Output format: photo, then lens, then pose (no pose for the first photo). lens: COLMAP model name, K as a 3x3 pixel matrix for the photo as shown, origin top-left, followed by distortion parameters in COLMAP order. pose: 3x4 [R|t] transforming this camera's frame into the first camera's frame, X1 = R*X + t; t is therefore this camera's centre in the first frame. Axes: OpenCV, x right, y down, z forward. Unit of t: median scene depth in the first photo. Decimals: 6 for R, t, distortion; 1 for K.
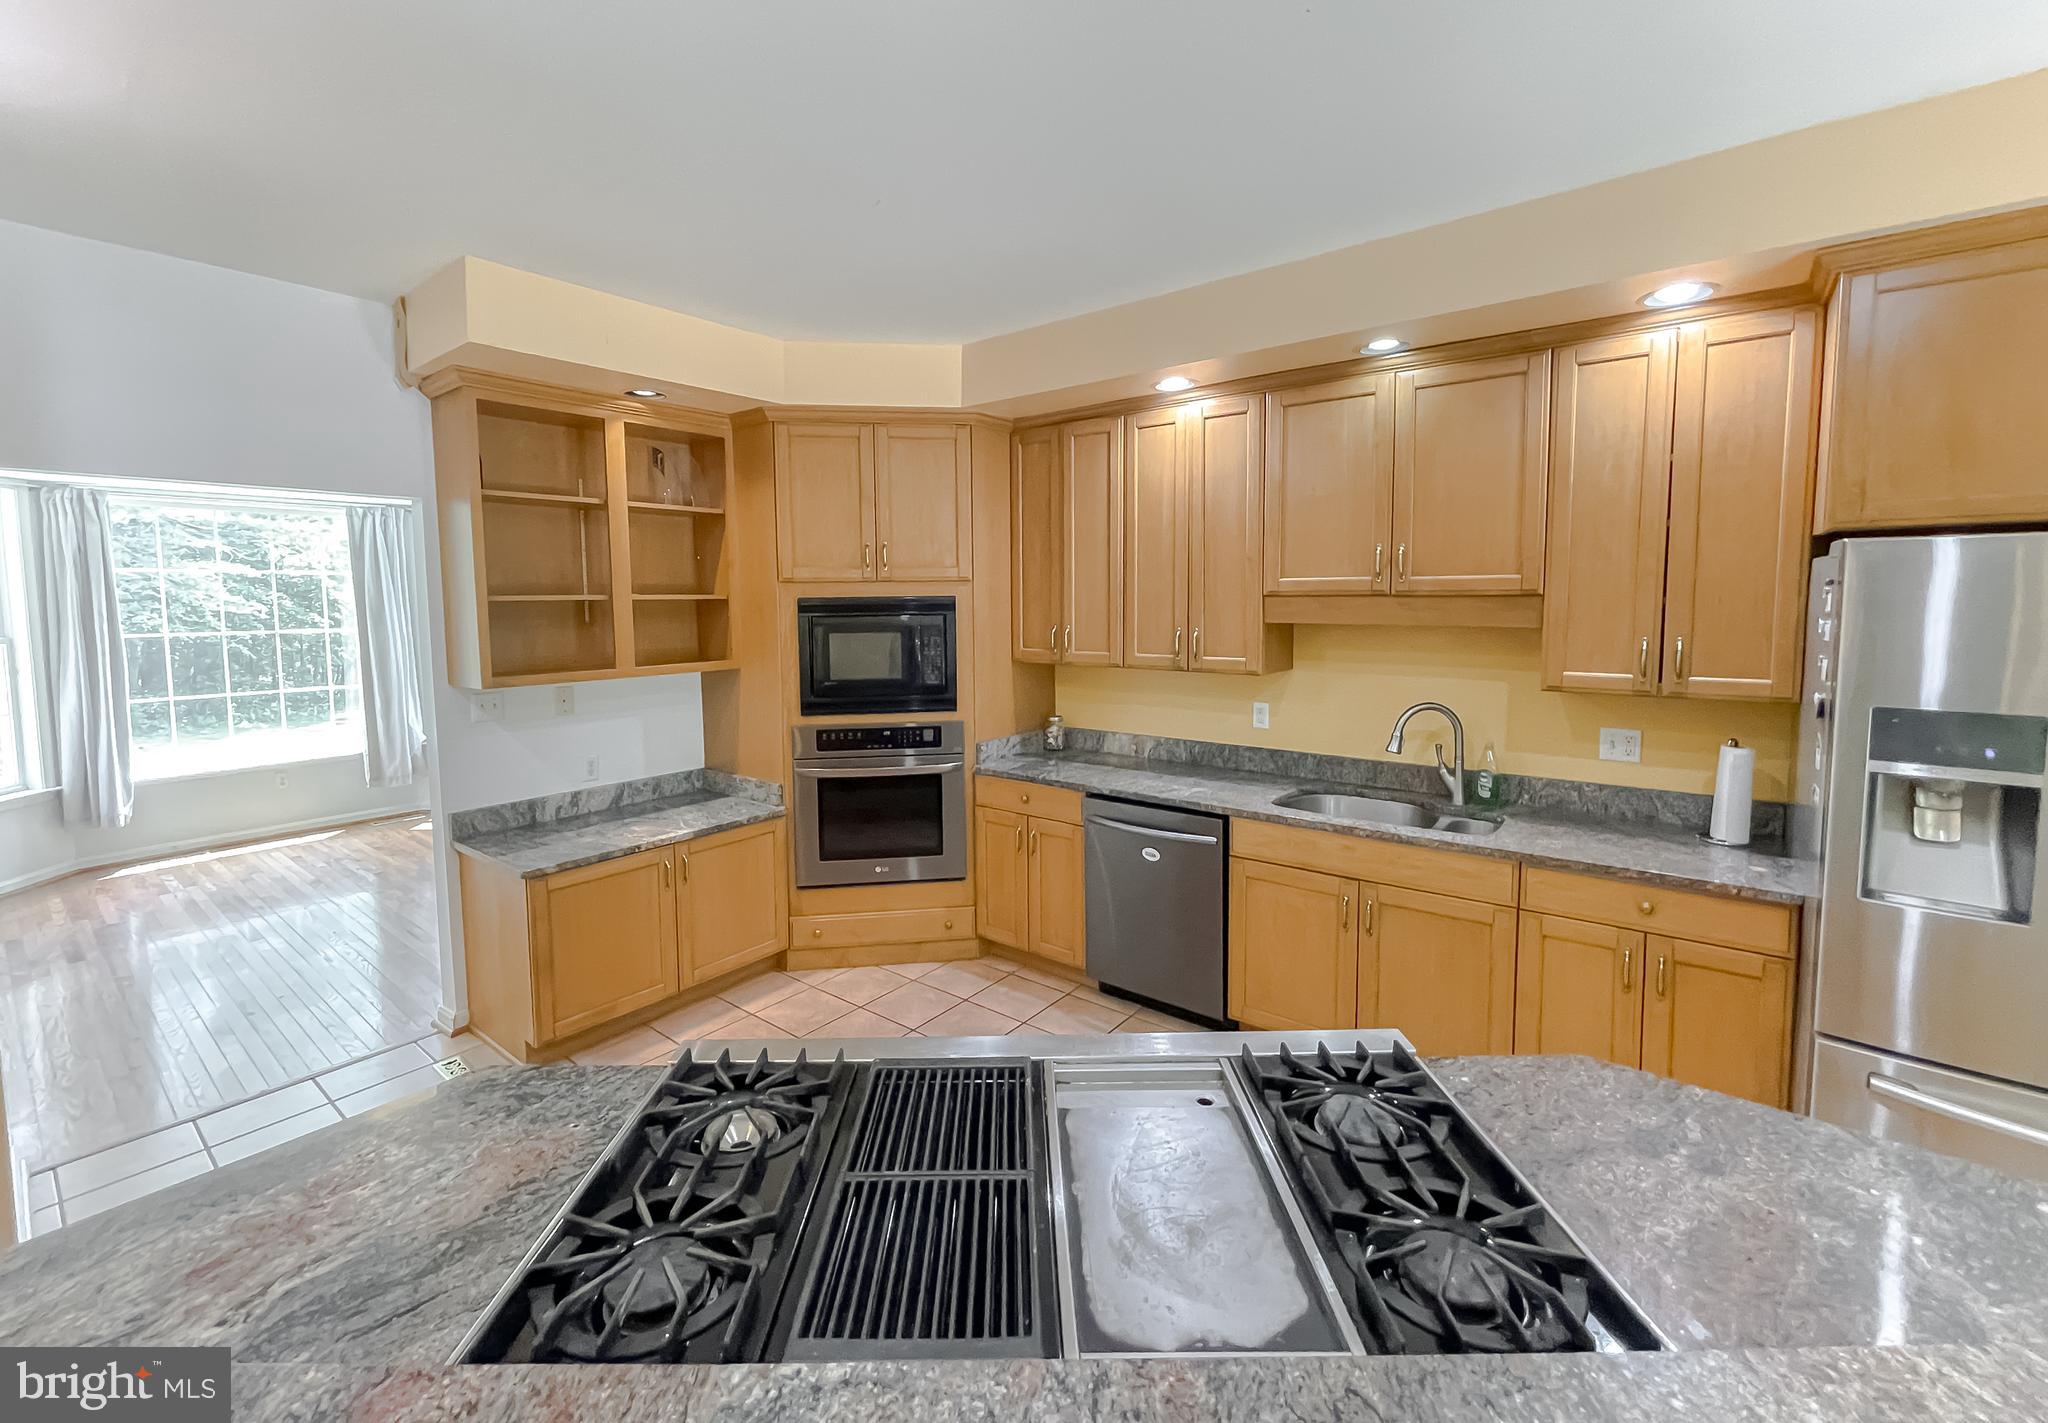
lens RADIAL K [[842.1, 0, 1013.6], [0, 842.1, 669.8], [0, 0, 1]] dist [-0.003310, -0.000267]
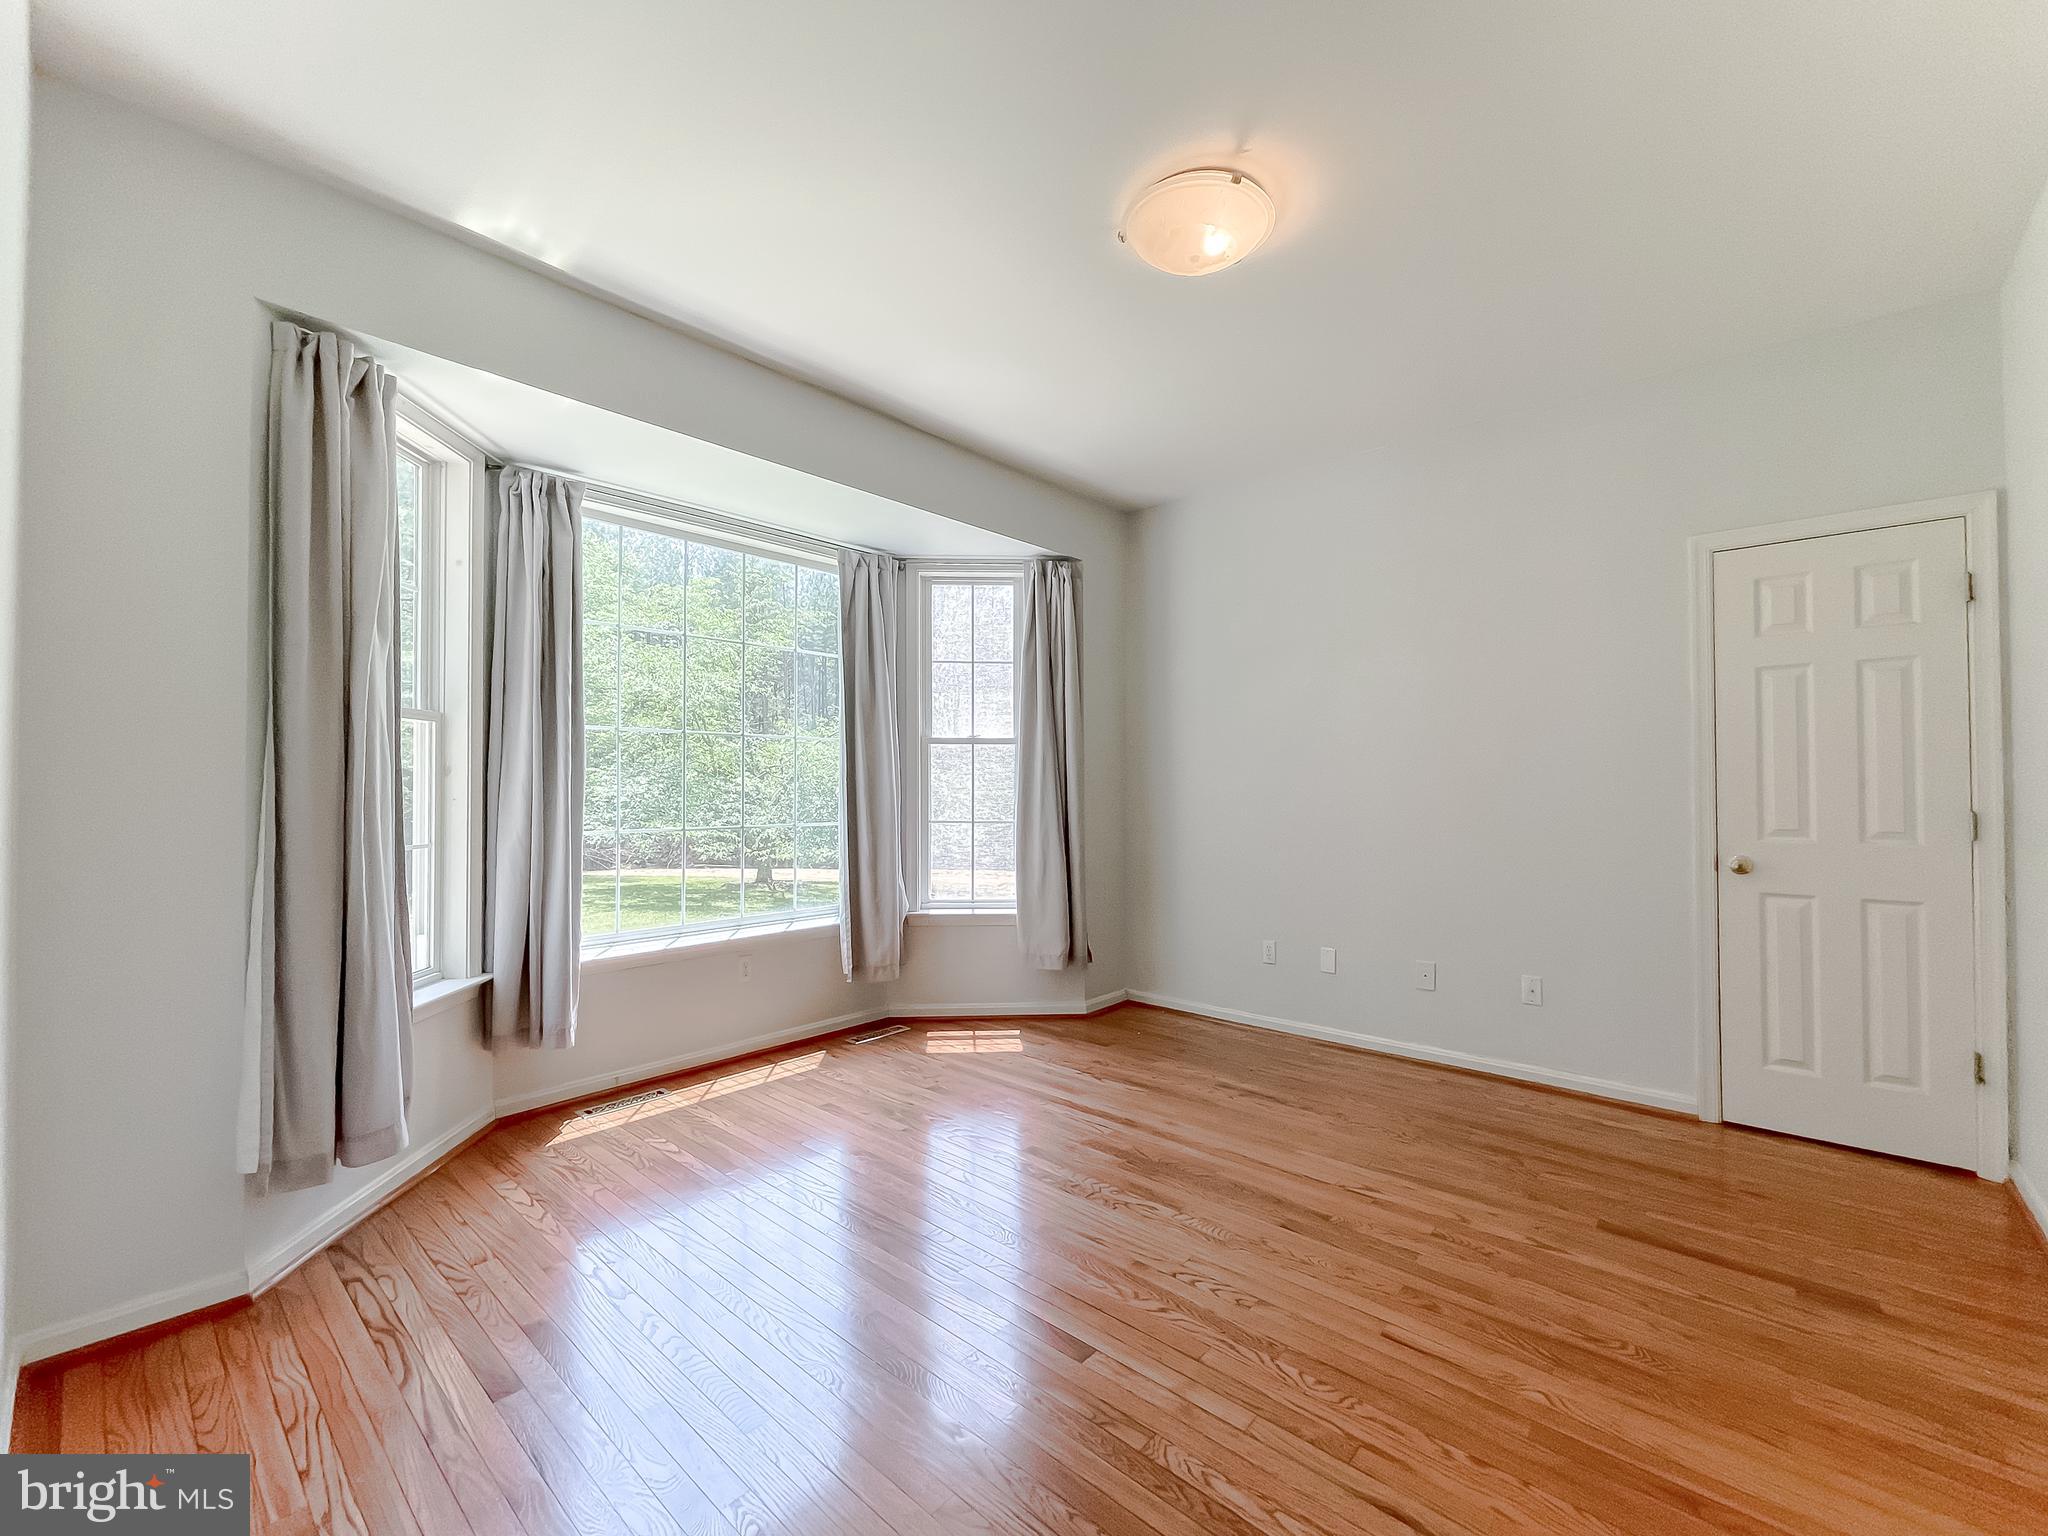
lens RADIAL K [[837.5, 0, 1024.8], [0, 837.5, 771.9], [0, 0, 1]] dist [-0.007213, 0.001133]
pose [[0.997782, -0.001081, -0.066552, -1.007868], [-0.005347, 0.995335, -0.096334, 0.074647], [0.066345, 0.096476, 0.993122, 0.610706]]
